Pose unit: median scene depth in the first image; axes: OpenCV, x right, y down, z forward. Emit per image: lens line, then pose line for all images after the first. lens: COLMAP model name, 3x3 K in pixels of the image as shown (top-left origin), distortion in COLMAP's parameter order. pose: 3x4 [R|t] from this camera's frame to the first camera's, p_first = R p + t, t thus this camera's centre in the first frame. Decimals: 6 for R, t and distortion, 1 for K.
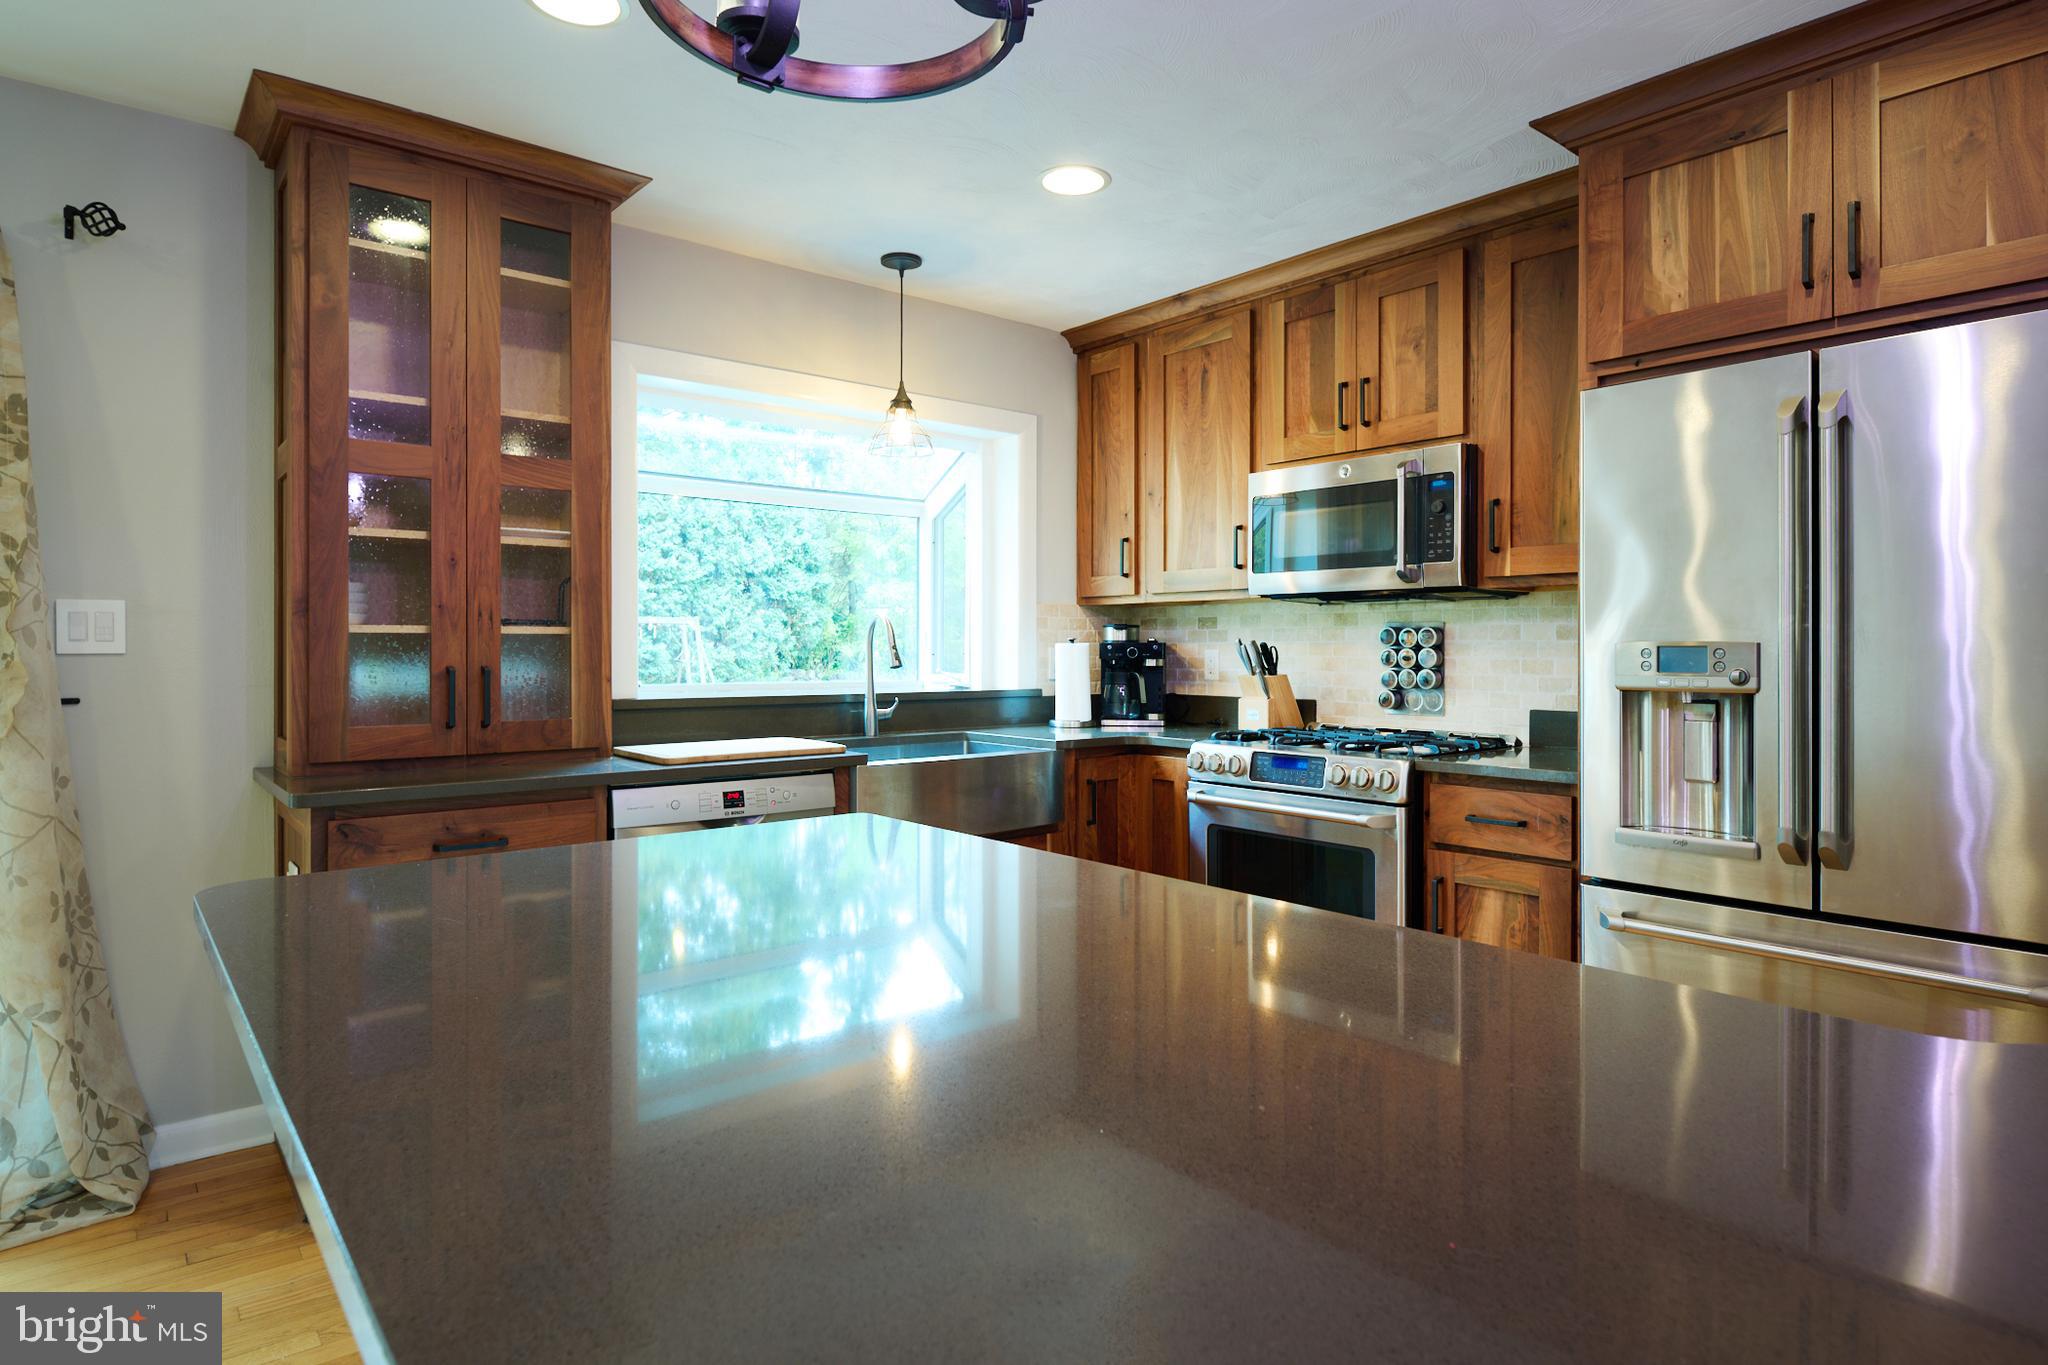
lens RADIAL K [[1111.1, 0, 1028.5], [0, 1111.1, 669.6], [0, 0, 1]] dist [-0.022483, -0.001727]
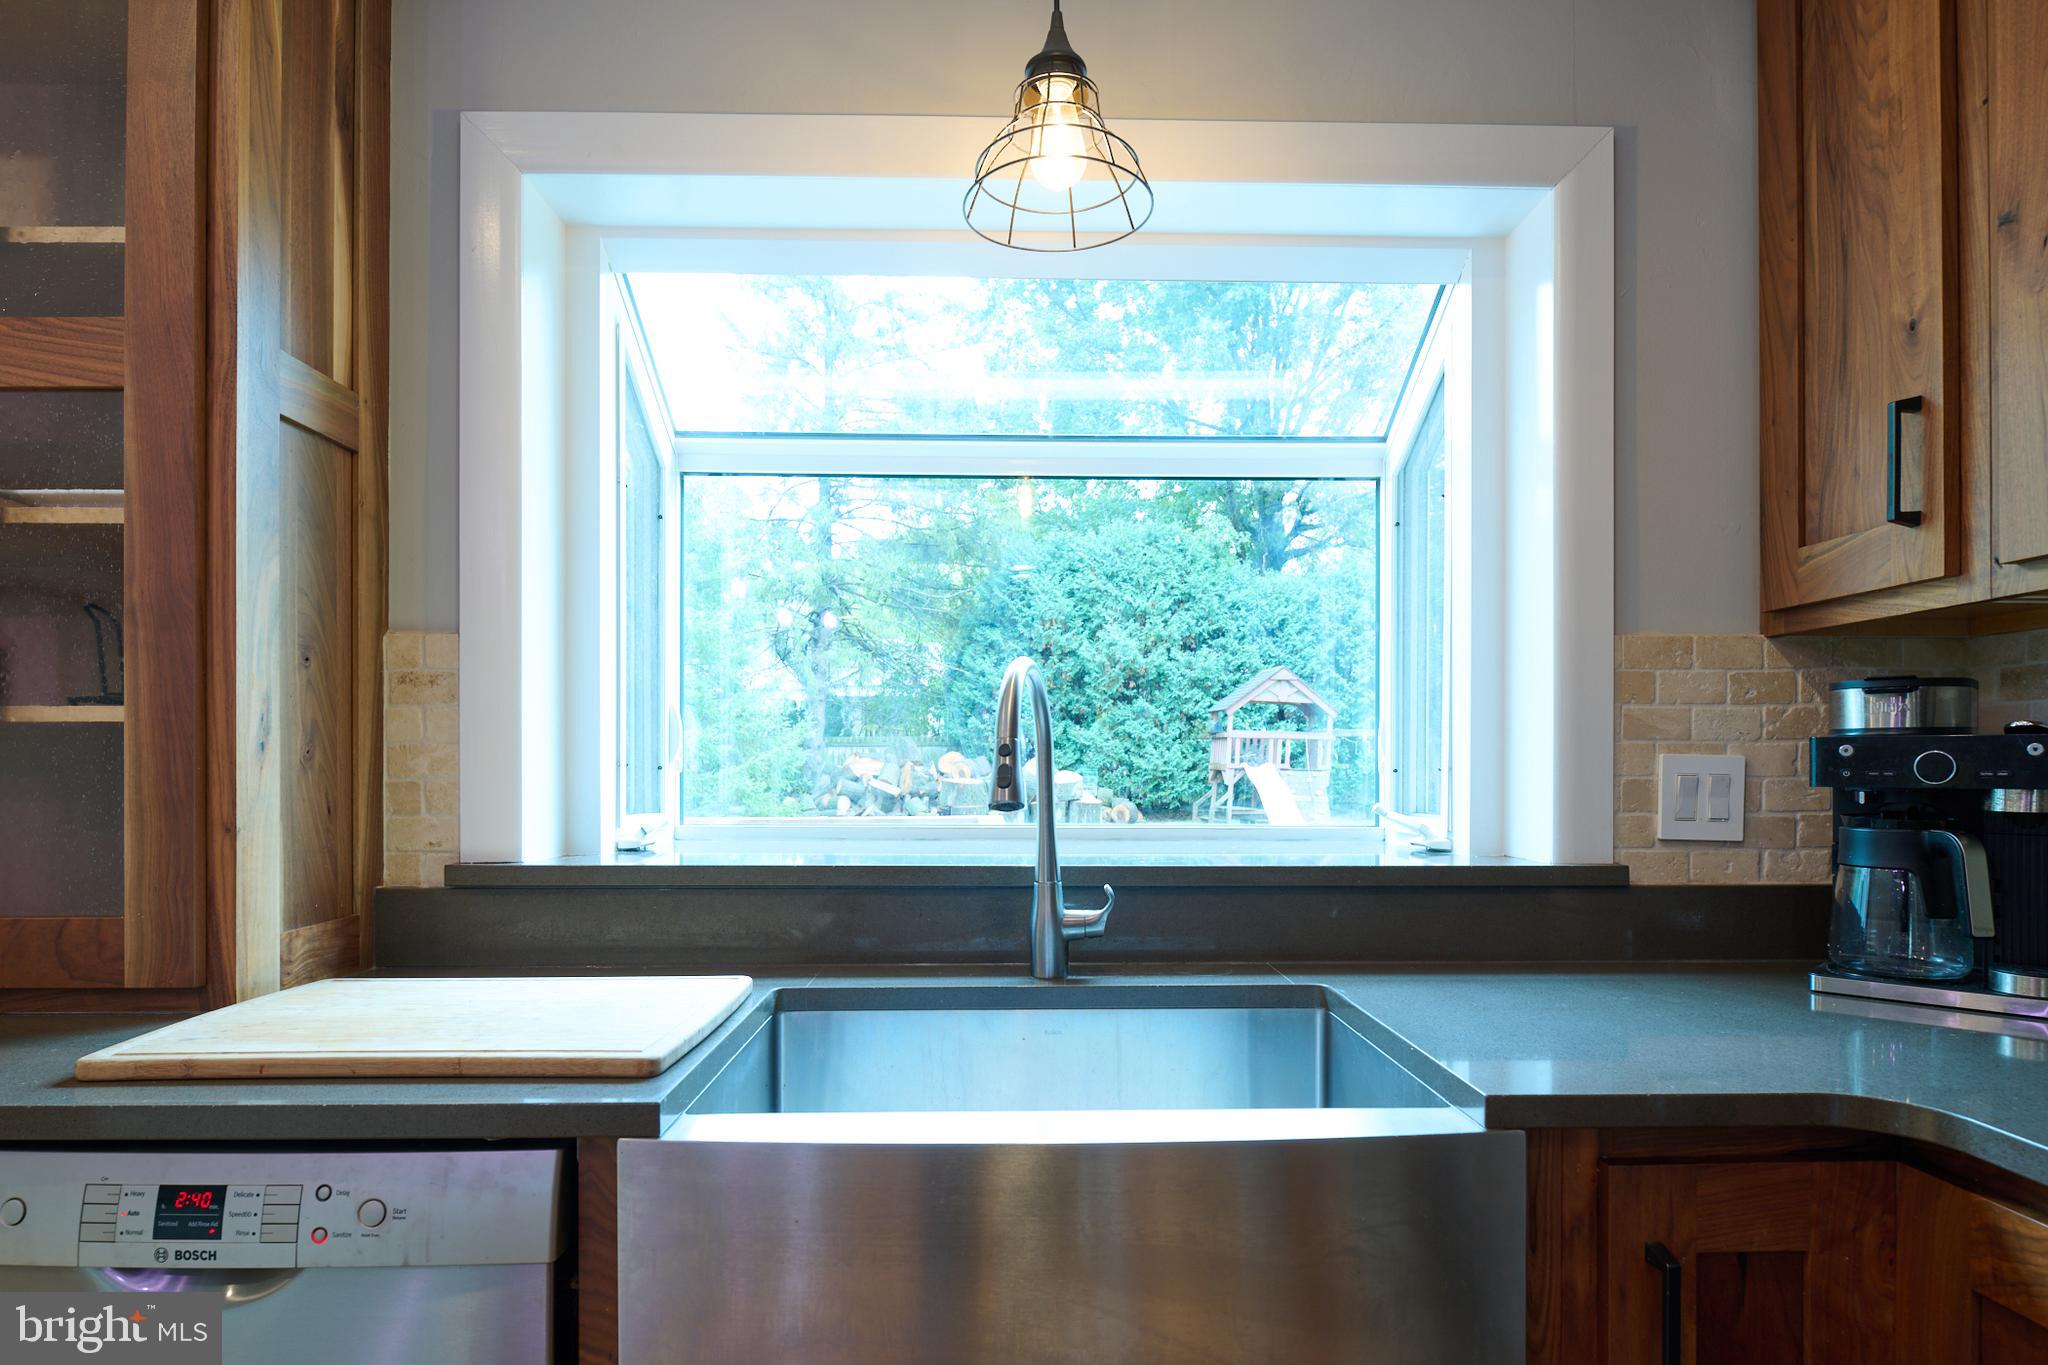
lens RADIAL K [[1111.1, 0, 1022.1], [0, 1111.1, 786.4], [0, 0, 1]] dist [-0.022483, -0.001727]
pose [[0.782372, 0.011745, -0.622700, 0.084249], [-0.010174, 0.999930, 0.006078, -0.008878], [0.622728, 0.001580, 0.782437, 0.604324]]
